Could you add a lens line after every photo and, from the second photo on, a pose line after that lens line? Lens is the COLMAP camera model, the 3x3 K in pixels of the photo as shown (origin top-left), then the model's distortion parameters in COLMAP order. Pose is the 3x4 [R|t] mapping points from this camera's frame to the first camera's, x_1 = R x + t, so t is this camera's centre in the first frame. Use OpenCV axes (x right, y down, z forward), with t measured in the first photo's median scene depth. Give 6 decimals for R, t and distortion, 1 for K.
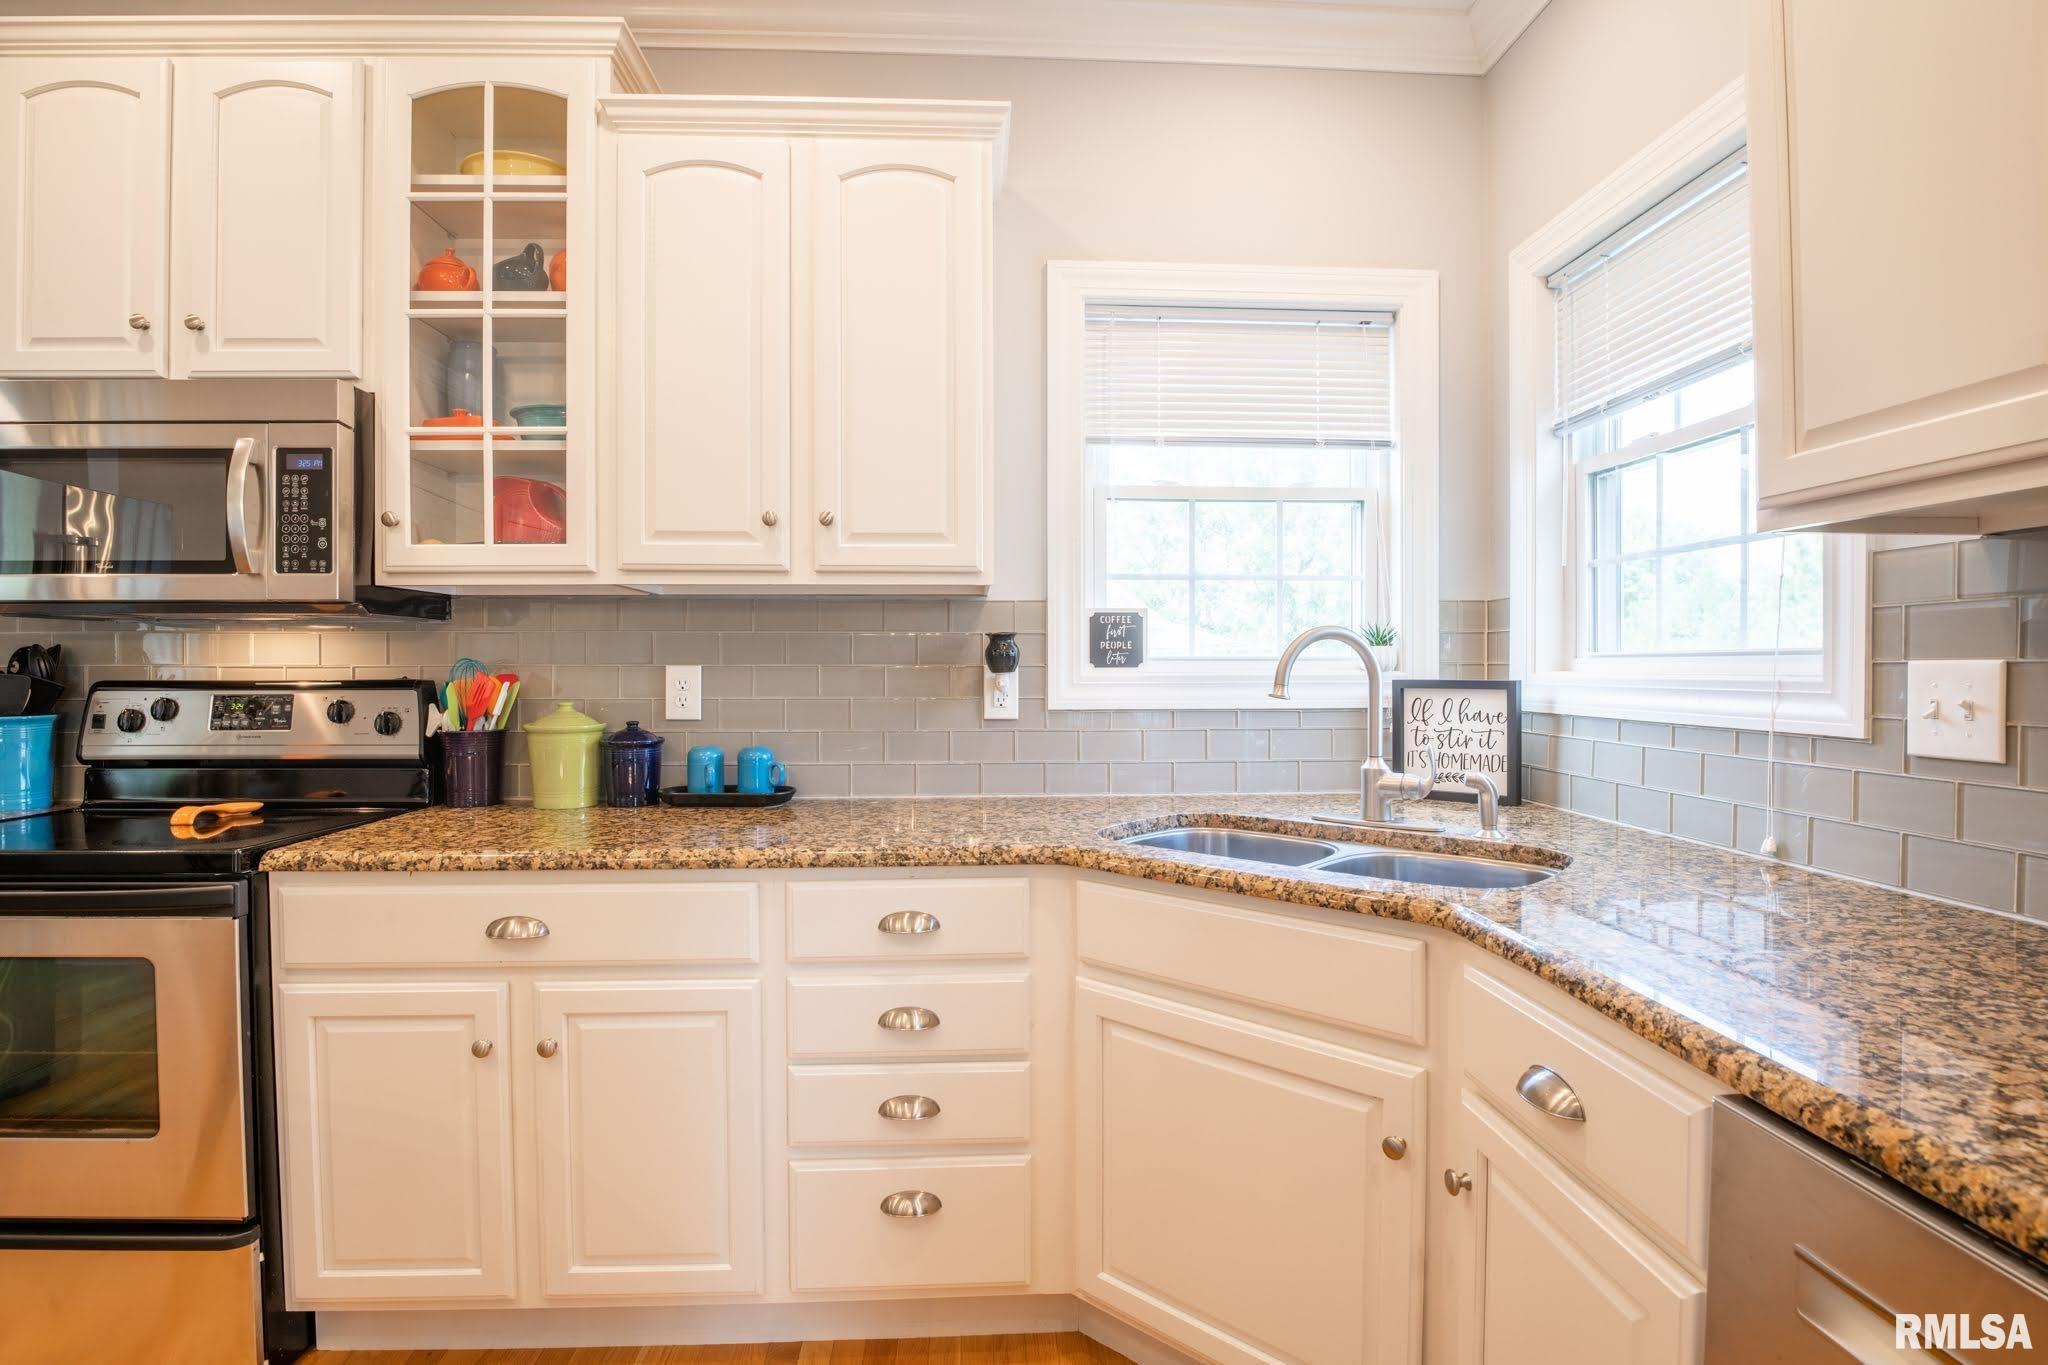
lens RADIAL K [[1006.7, 0, 1026.4], [0, 1006.7, 676.1], [0, 0, 1]] dist [-0.024044, -0.001242]
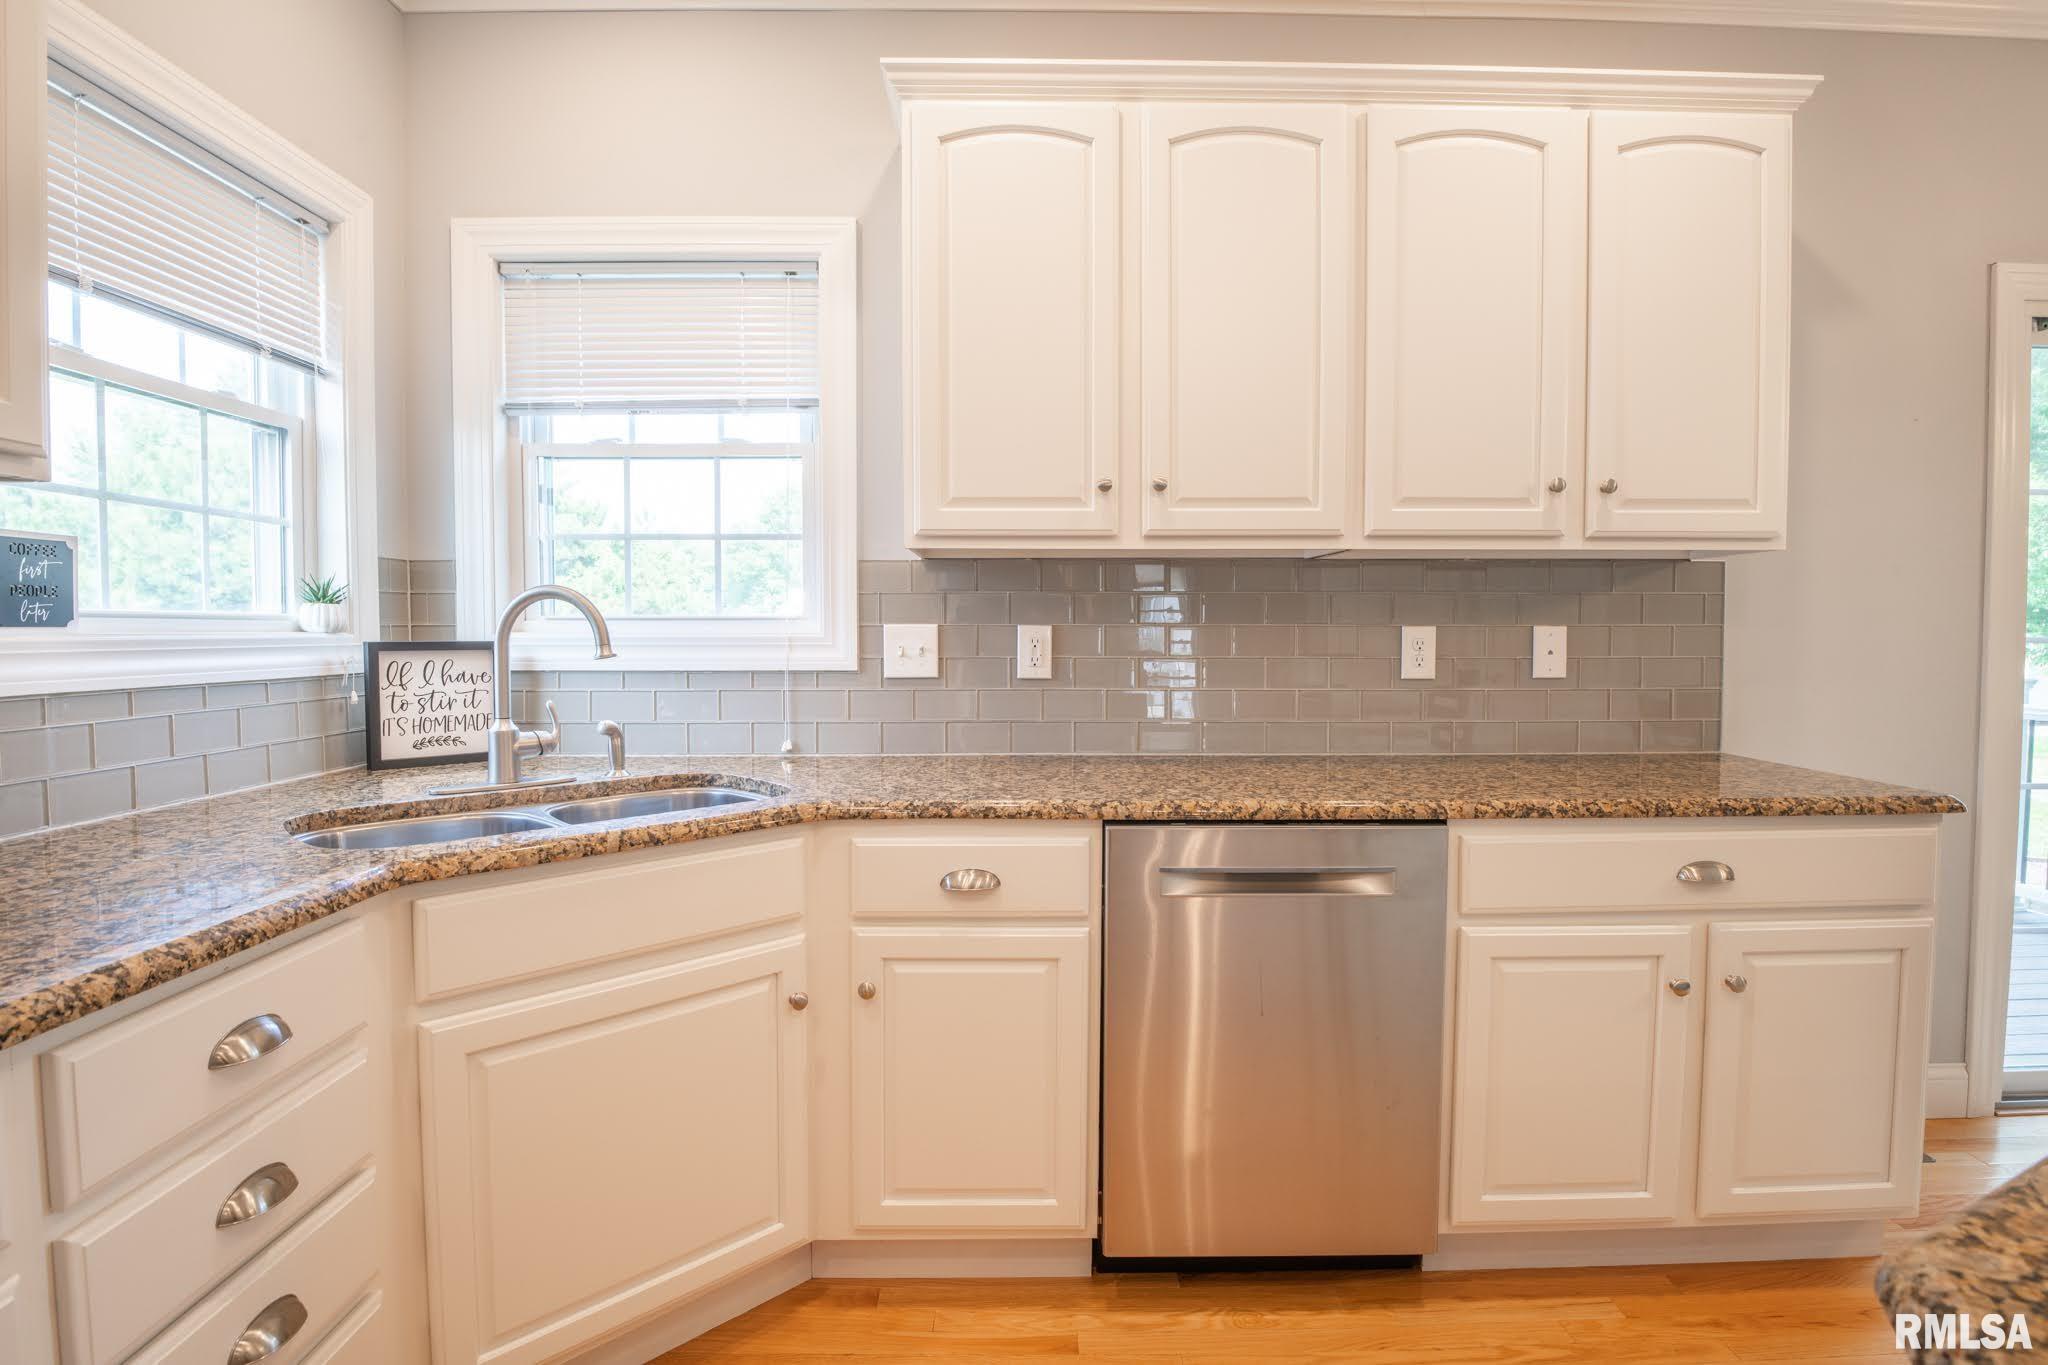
lens RADIAL K [[1022.6, 0, 1032.3], [0, 1022.6, 671.1], [0, 0, 1]] dist [-0.025775, -0.000683]
pose [[0.044919, -0.036256, 0.998332, -0.559874], [0.009297, 0.999313, 0.035874, 0.002953], [-0.998947, 0.007670, 0.045226, 0.394848]]
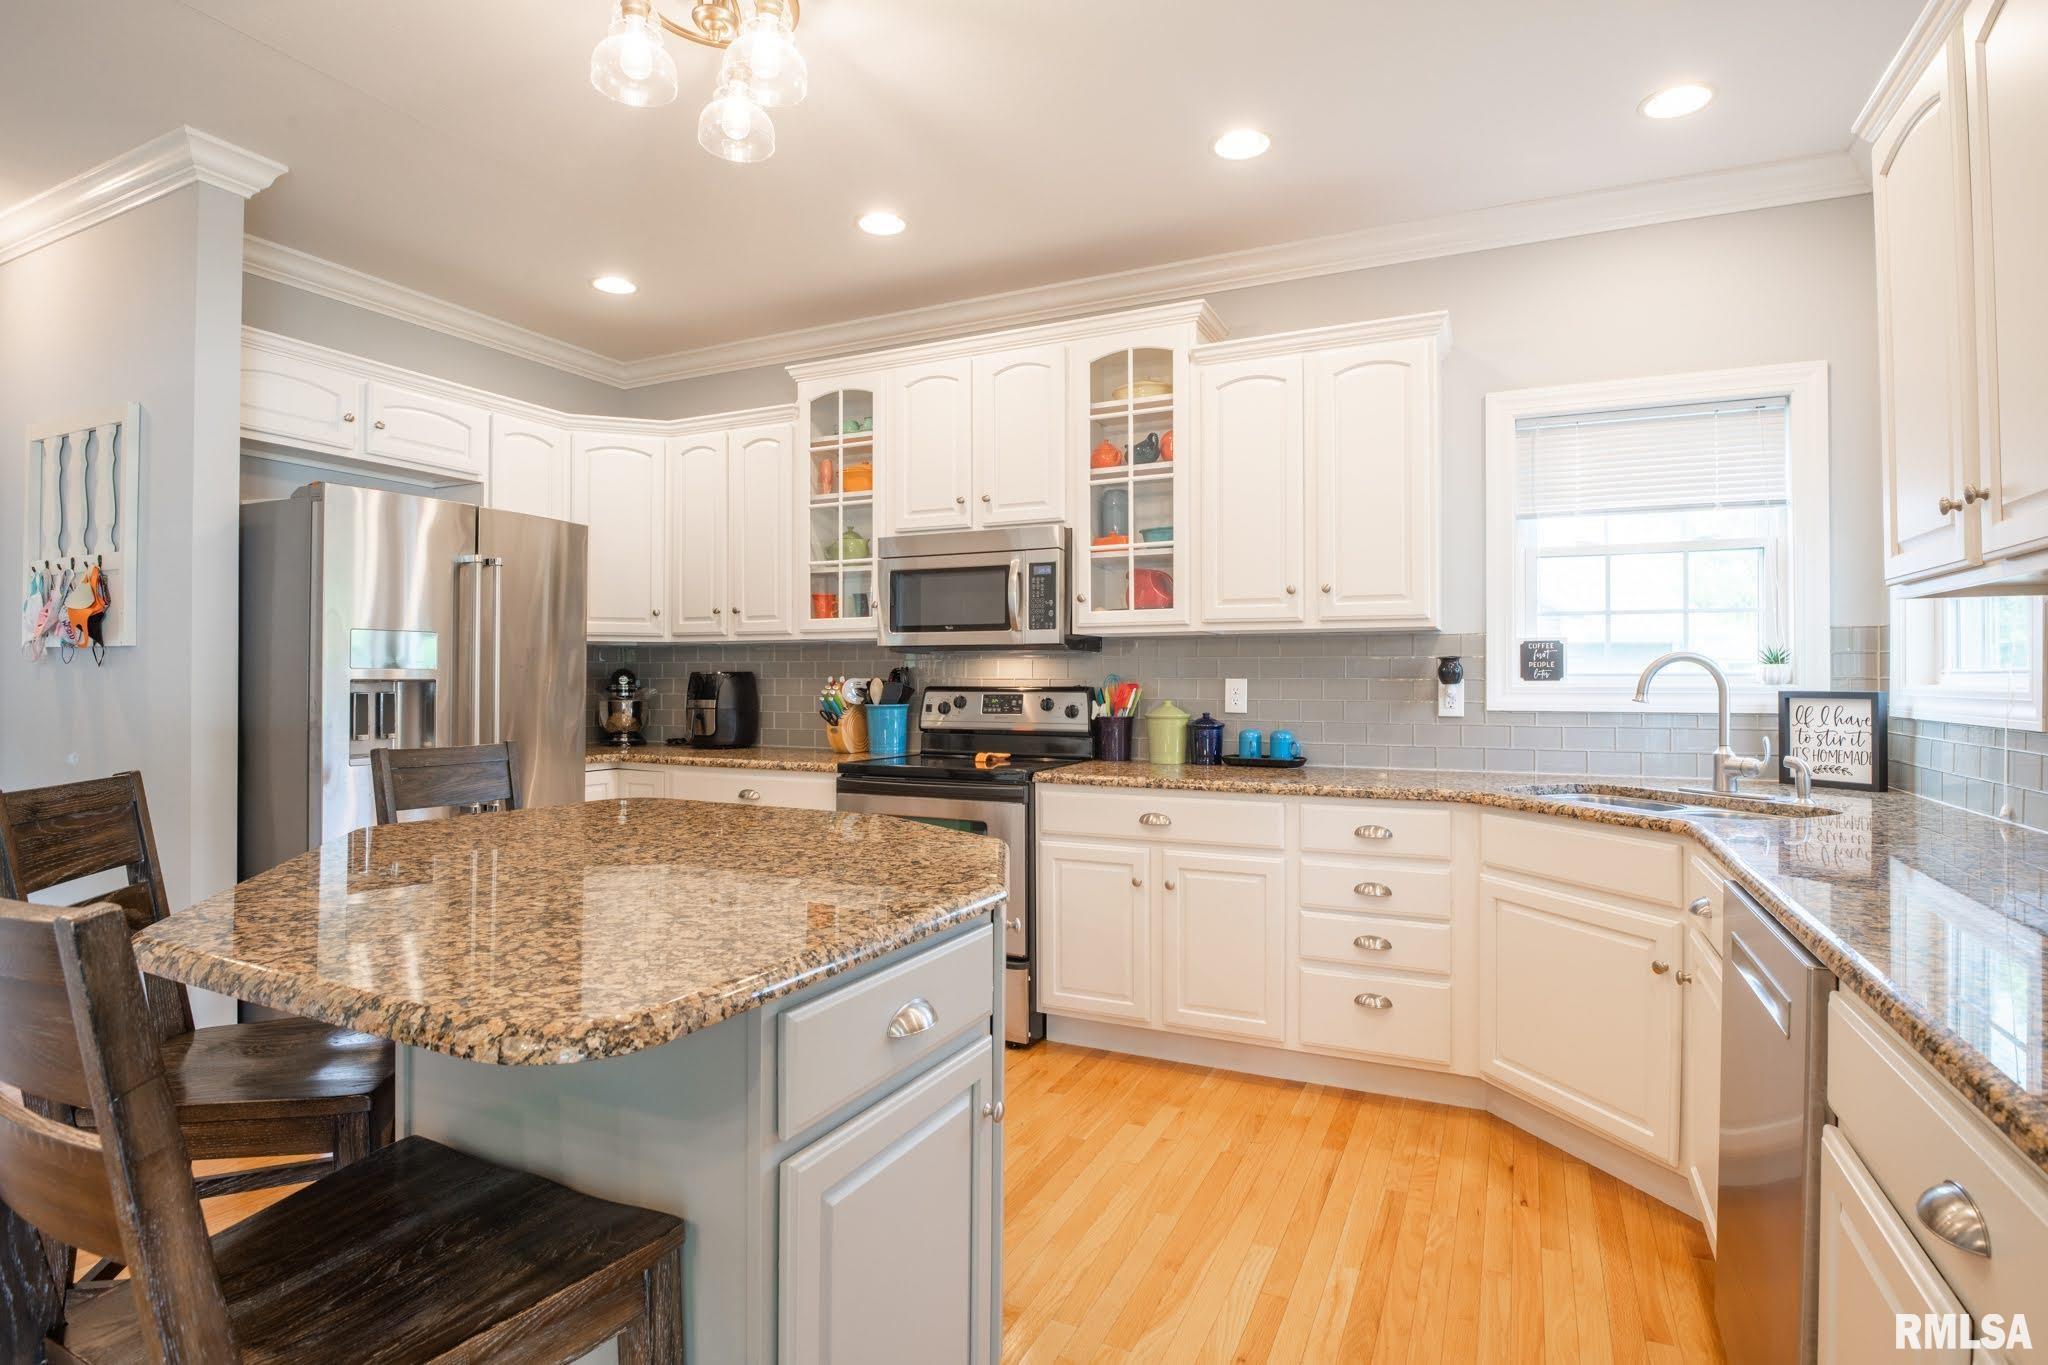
lens RADIAL K [[1030.7, 0, 1039.5], [0, 1030.7, 672.7], [0, 0, 1]] dist [-0.013686, -0.009457]
pose [[0.883241, -0.000761, -0.468918, 0.157395], [-0.006213, 0.999892, -0.013326, 0.003760], [0.468878, 0.014684, 0.883141, -0.626029]]
